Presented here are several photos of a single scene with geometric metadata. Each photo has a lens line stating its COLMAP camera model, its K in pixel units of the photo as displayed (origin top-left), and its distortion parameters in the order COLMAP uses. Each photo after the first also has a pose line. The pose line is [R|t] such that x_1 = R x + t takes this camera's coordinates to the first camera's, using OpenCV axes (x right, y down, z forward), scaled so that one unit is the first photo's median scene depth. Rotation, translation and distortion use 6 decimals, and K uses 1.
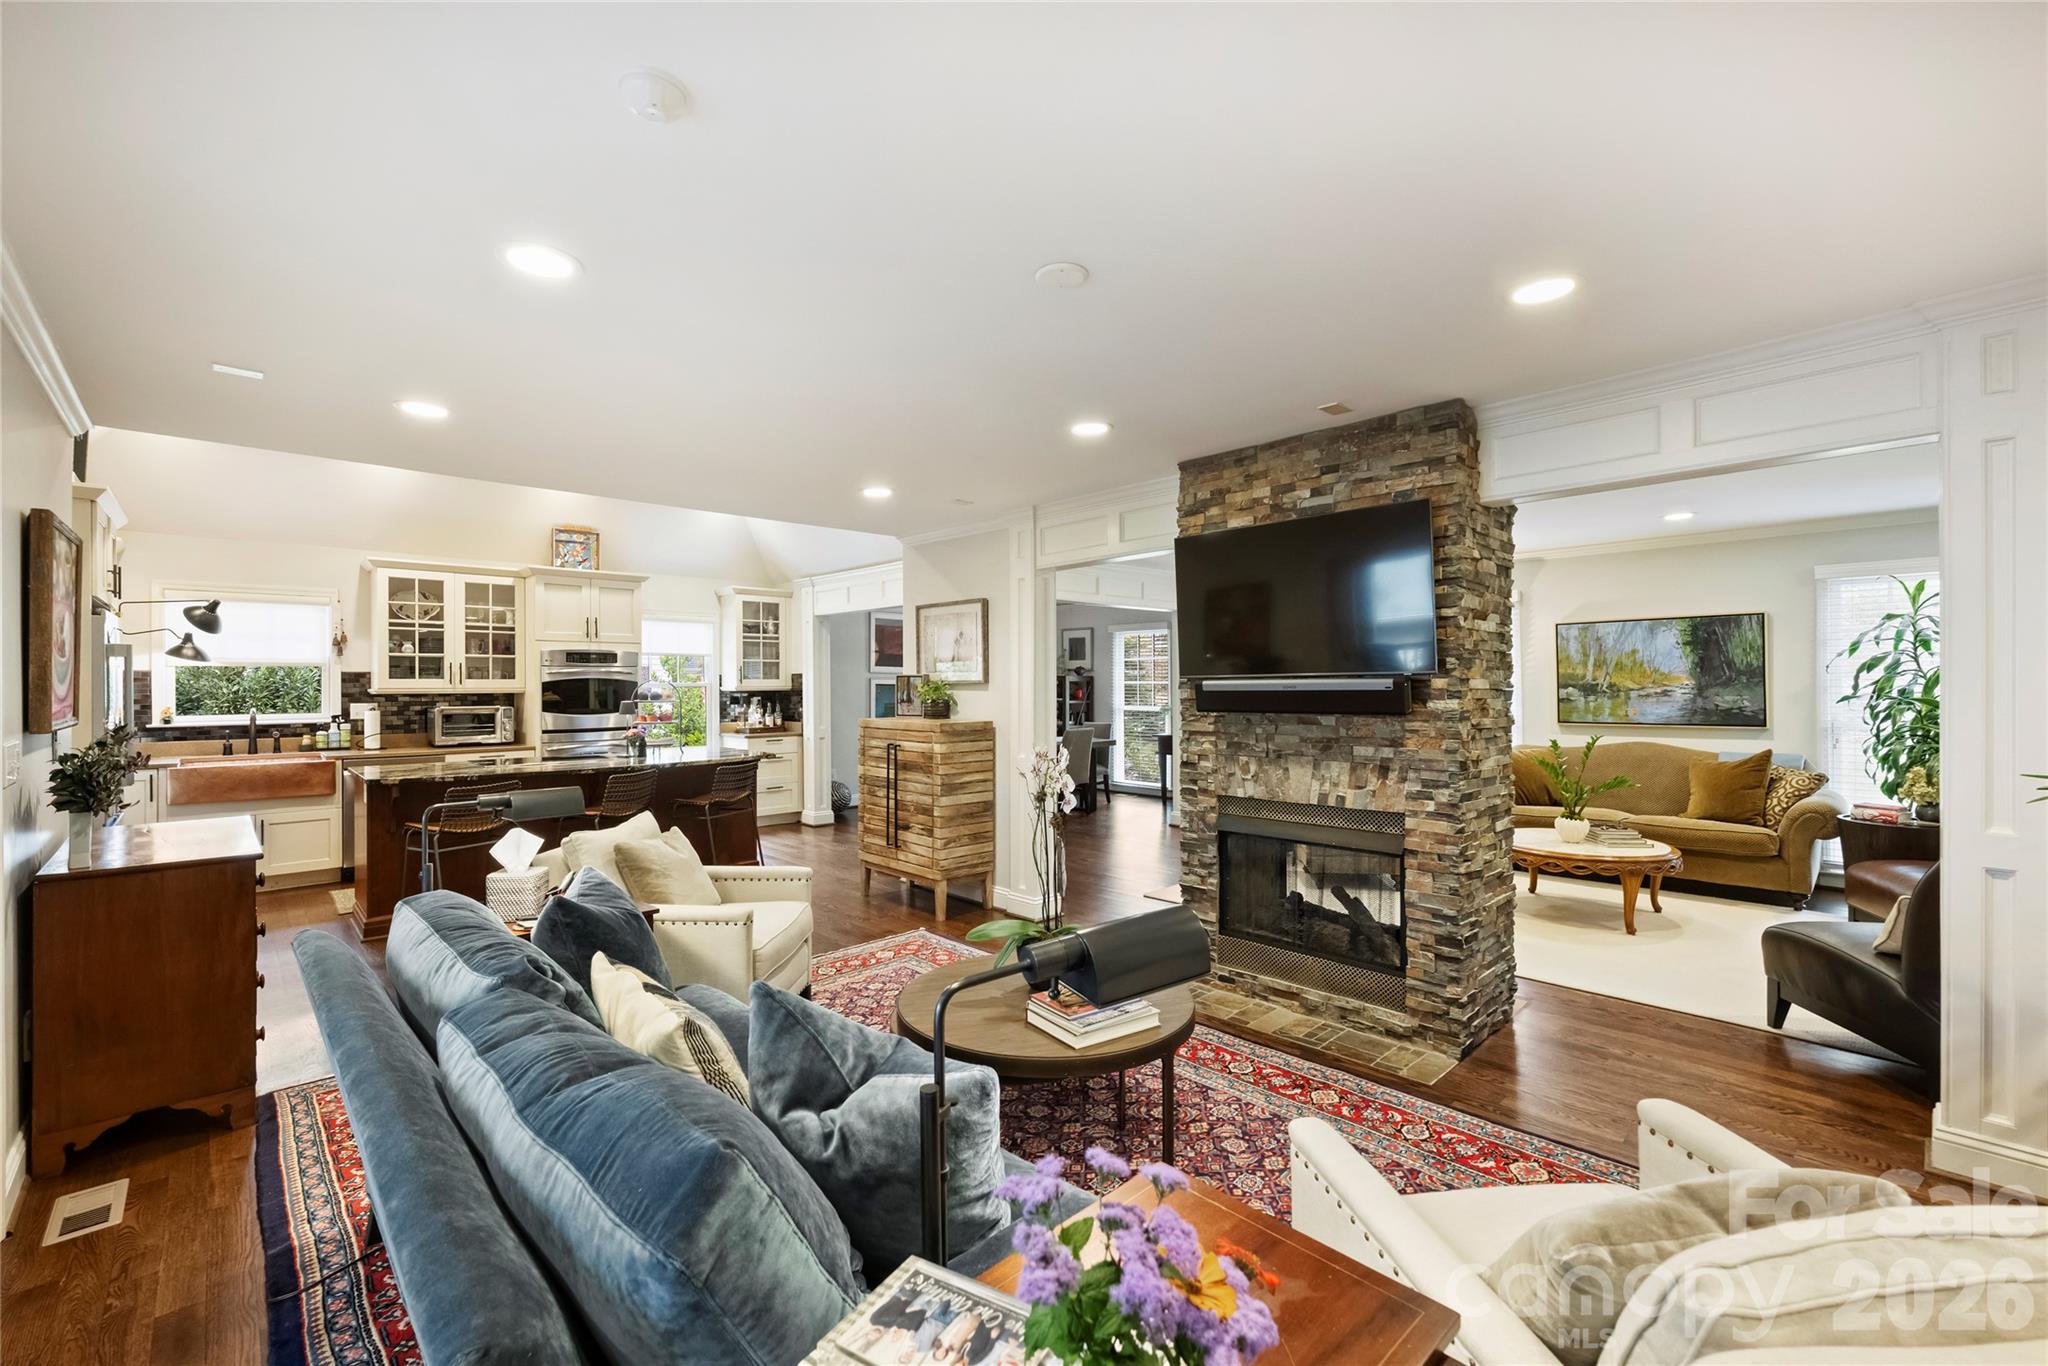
lens RADIAL K [[826.8, 0, 1015.6], [0, 826.8, 681.8], [0, 0, 1]] dist [0.004090, 0.000657]
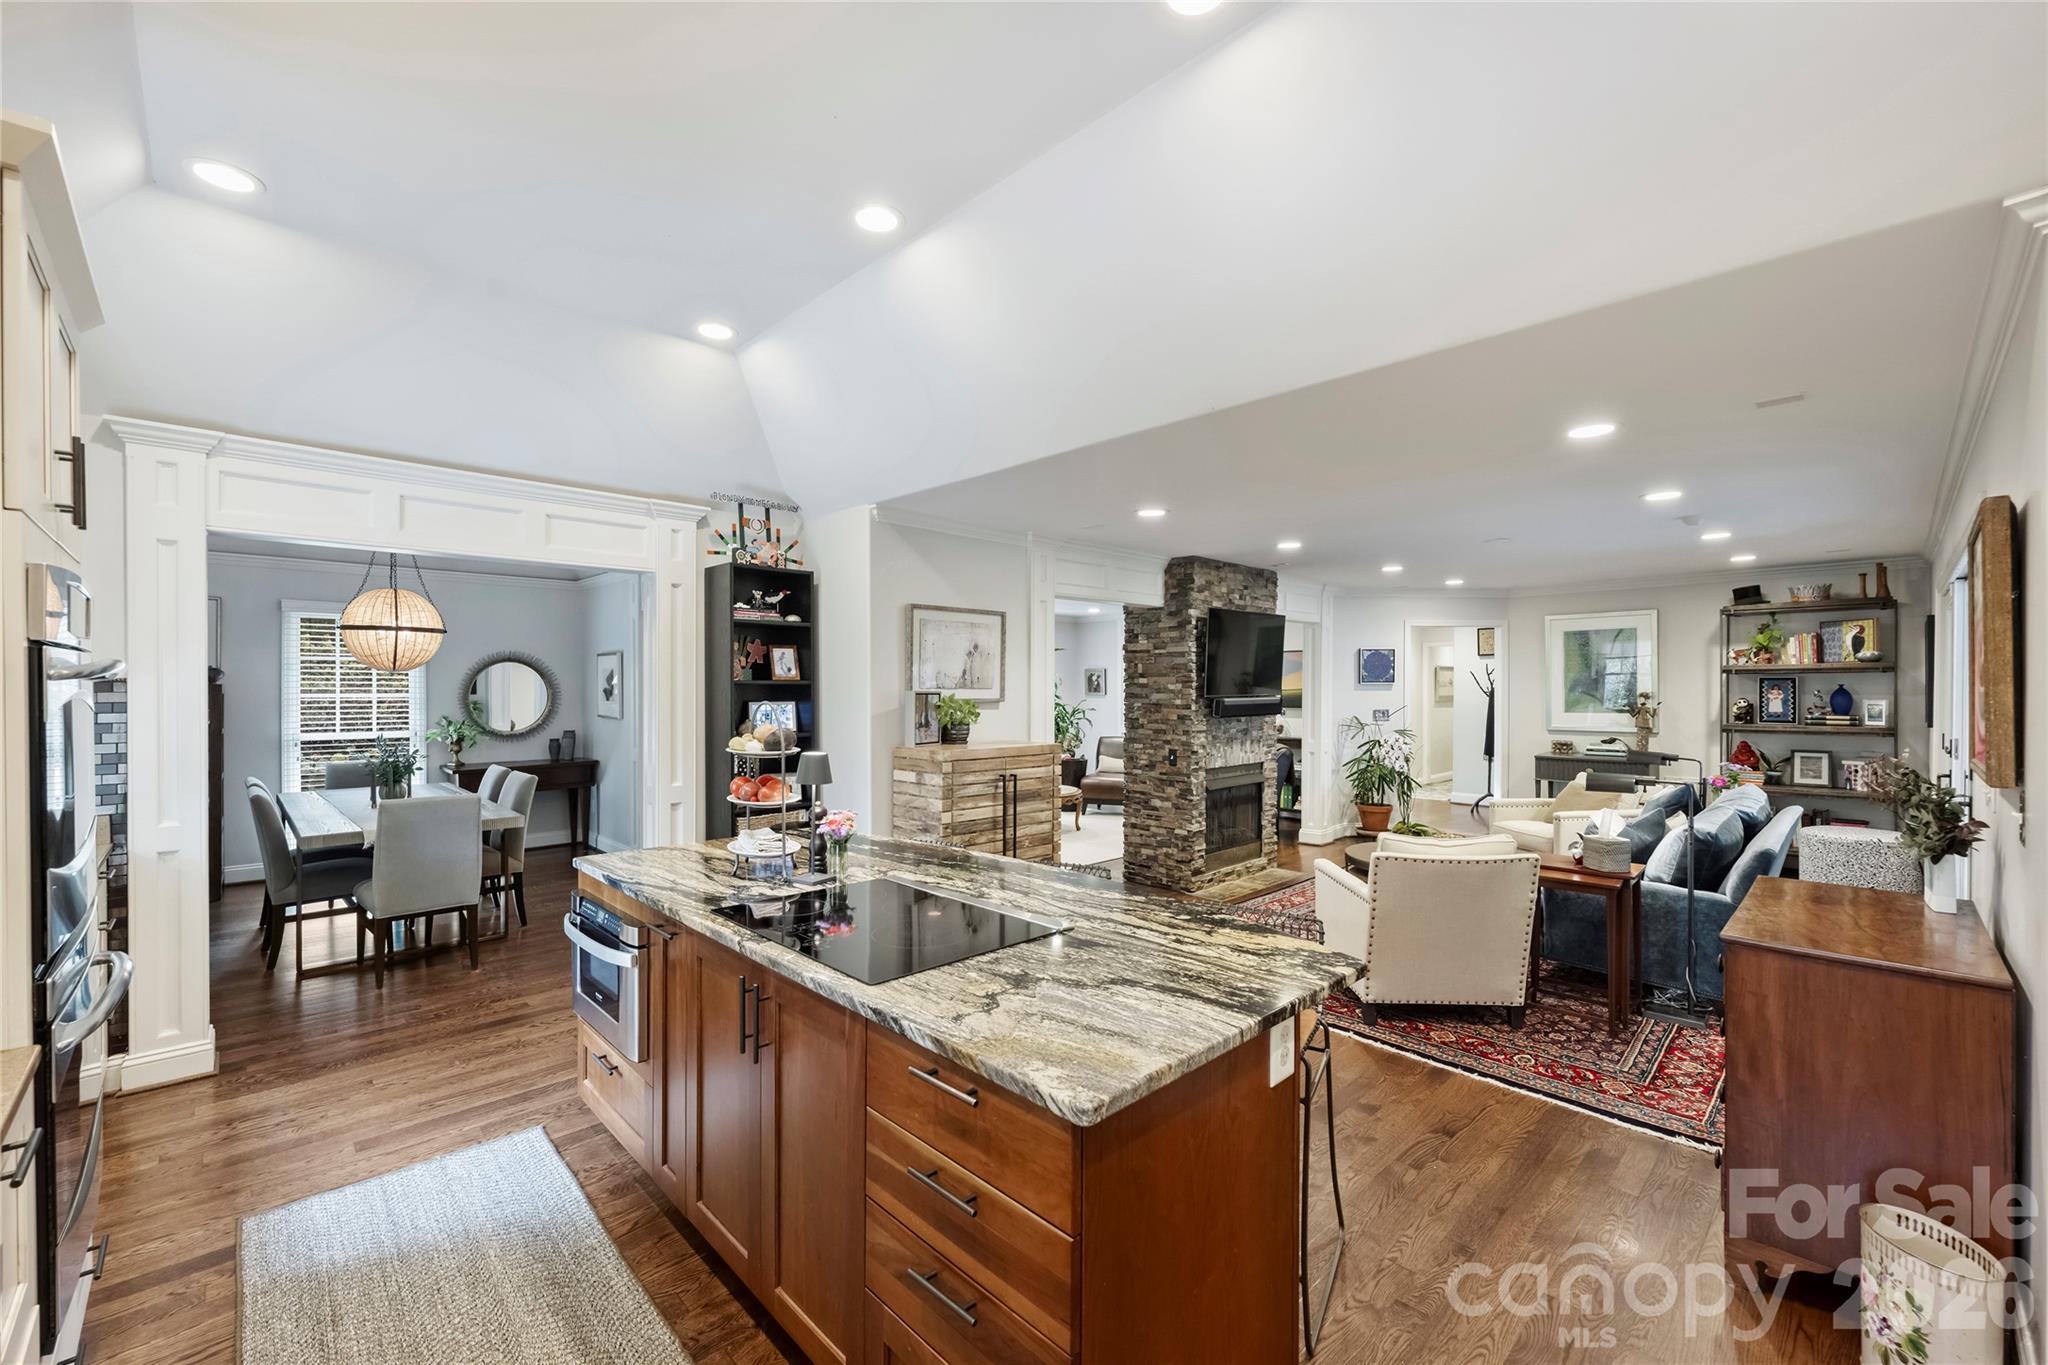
lens RADIAL K [[826.8, 0, 1024.2], [0, 826.8, 692.8], [0, 0, 1]] dist [0.004090, 0.000657]
pose [[0.002944, -0.002691, 0.999992, -0.801863], [-0.005171, 0.999983, 0.002706, -0.008904], [-0.999982, -0.005179, 0.002930, 0.789434]]
